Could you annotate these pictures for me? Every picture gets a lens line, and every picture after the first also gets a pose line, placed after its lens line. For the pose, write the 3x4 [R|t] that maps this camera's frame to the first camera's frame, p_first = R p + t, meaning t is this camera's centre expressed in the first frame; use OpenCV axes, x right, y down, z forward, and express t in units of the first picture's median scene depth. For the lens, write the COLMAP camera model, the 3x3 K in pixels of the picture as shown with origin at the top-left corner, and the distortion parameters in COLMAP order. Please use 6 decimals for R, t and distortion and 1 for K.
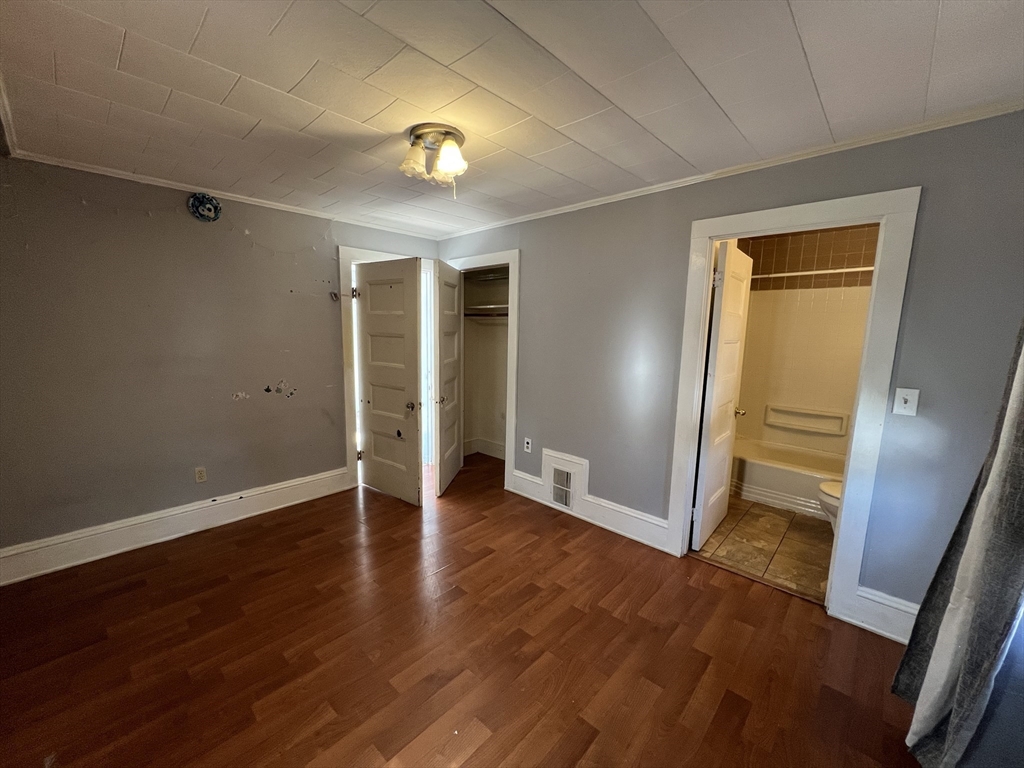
lens RADIAL K [[410.6, 0, 512.3], [0, 410.6, 390.7], [0, 0, 1]] dist [-0.000197, 0.000042]
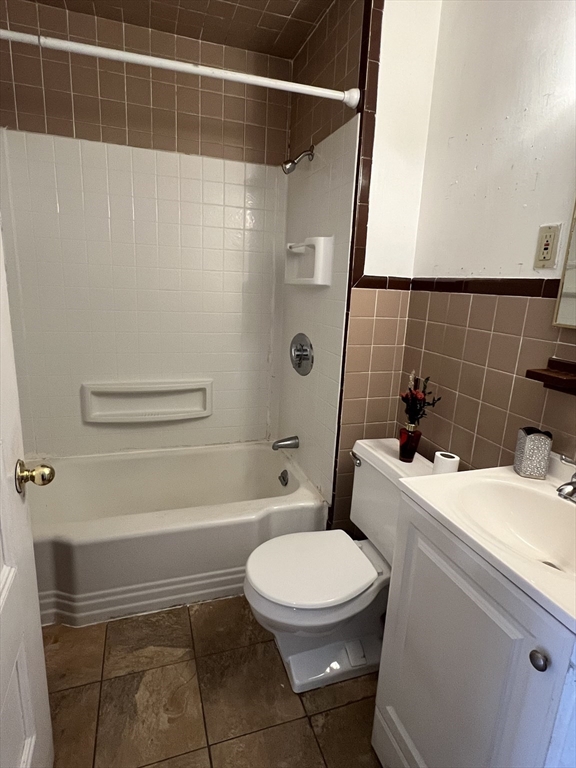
lens RADIAL K [[420.1, 0, 289.9], [0, 420.1, 385.7], [0, 0, 1]] dist [0.008335, 0.001639]
pose [[0.477300, -0.193400, 0.857194, 0.342164], [0.094746, 0.981120, 0.168604, -0.031635], [-0.873618, 0.000741, 0.486612, 0.600582]]
